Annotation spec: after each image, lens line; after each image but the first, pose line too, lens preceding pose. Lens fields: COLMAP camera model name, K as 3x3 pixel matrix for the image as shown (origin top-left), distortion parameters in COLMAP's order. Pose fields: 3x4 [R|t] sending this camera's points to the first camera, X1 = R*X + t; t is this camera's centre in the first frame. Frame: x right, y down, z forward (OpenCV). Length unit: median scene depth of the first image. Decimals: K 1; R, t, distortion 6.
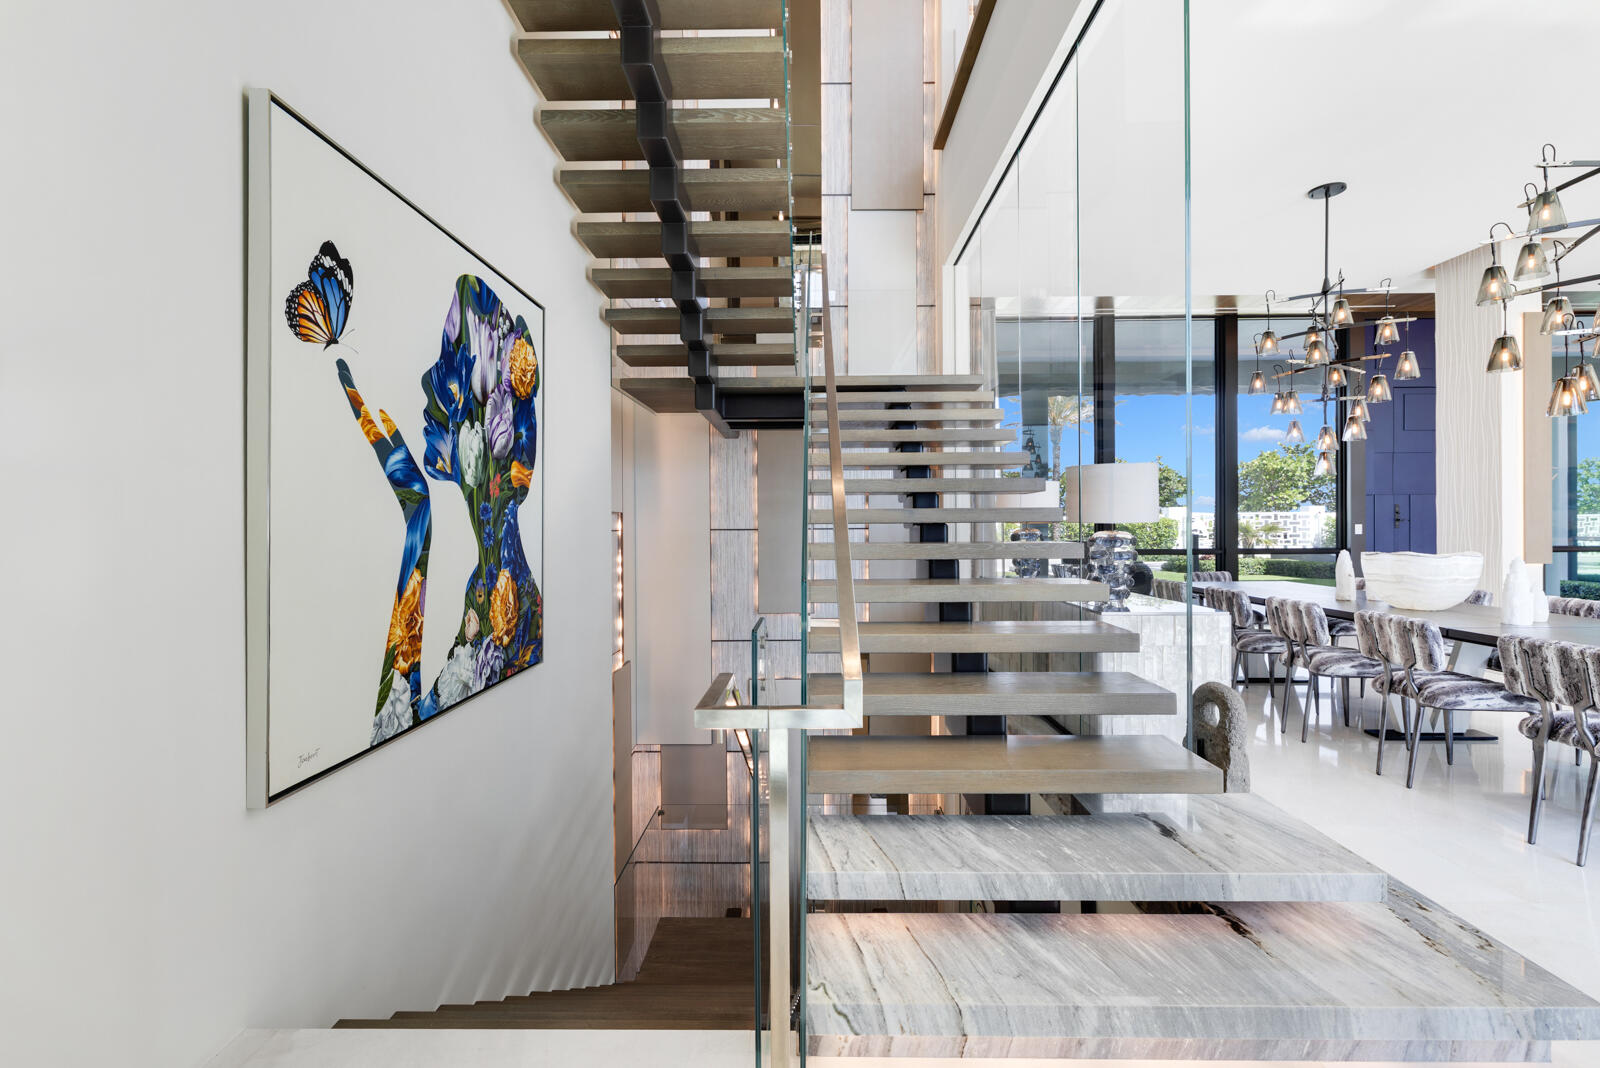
lens RADIAL K [[683.9, 0, 805.5], [0, 683.9, 524.6], [0, 0, 1]] dist [0.000203, -0.000029]
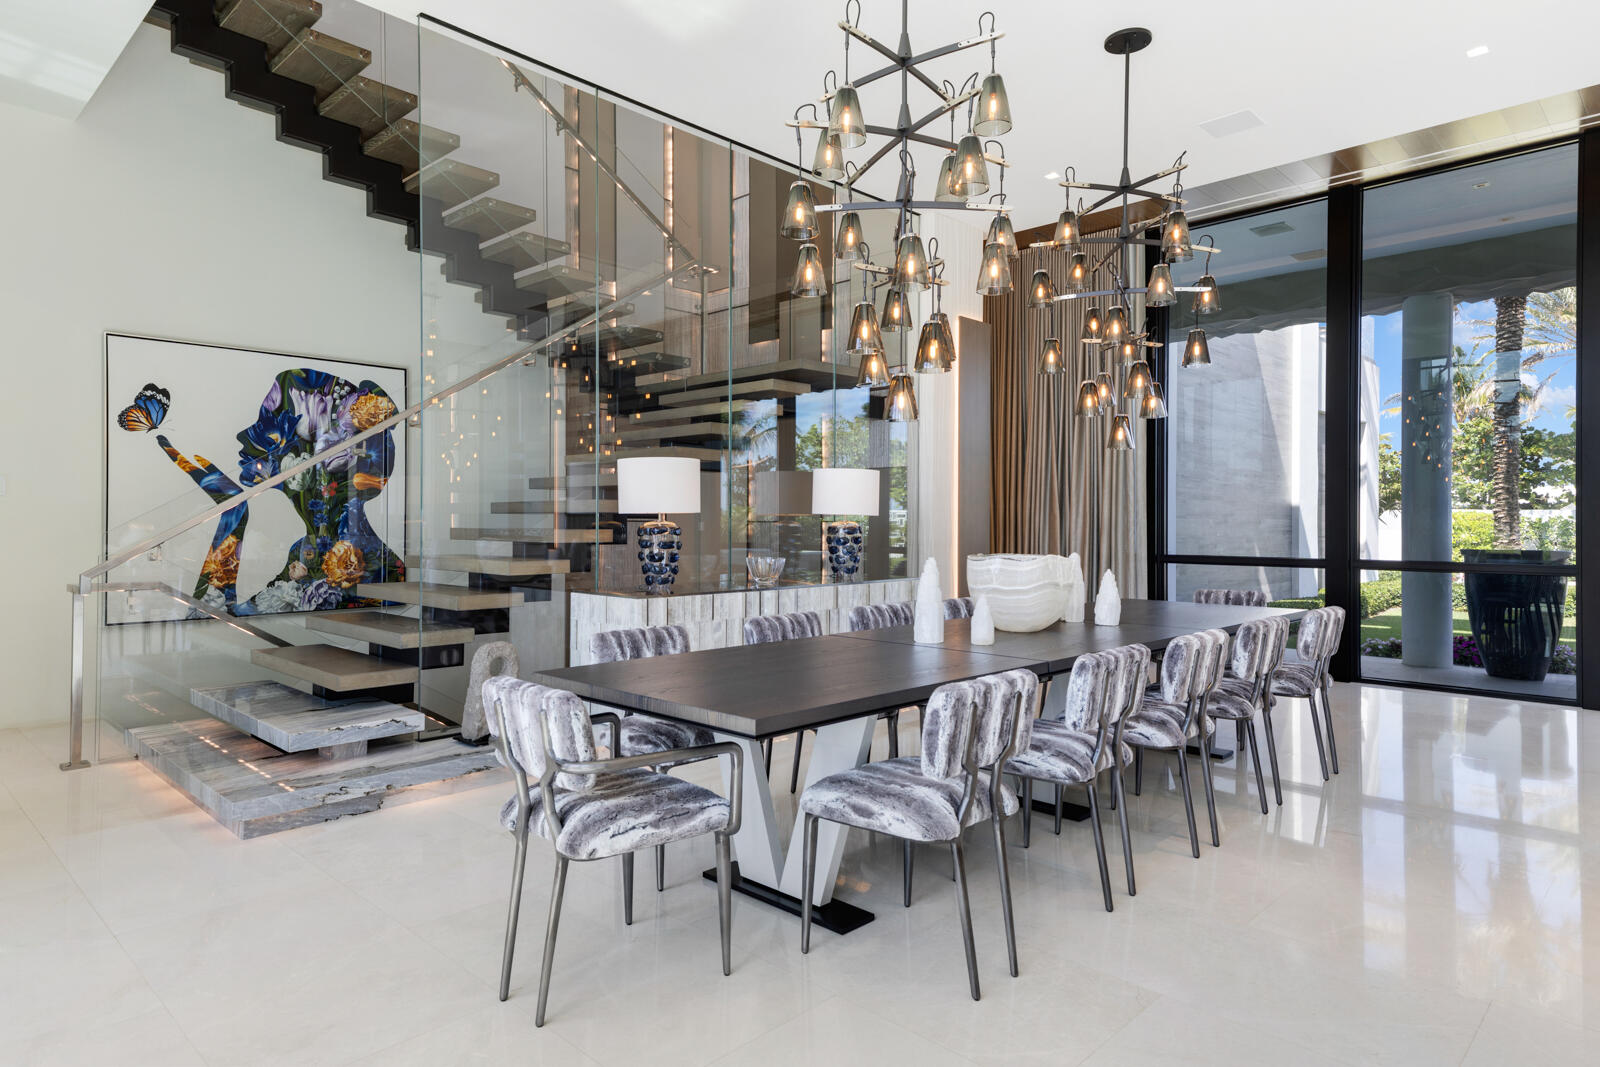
lens RADIAL K [[857.2, 0, 825.0], [0, 857.2, 513.4], [0, 0, 1]] dist [0.000671, -0.001346]
pose [[0.751001, 0.003508, -0.660292, 2.232686], [-0.008578, 0.999953, -0.004444, 0.000939], [0.660246, 0.009001, 0.750996, 0.287711]]
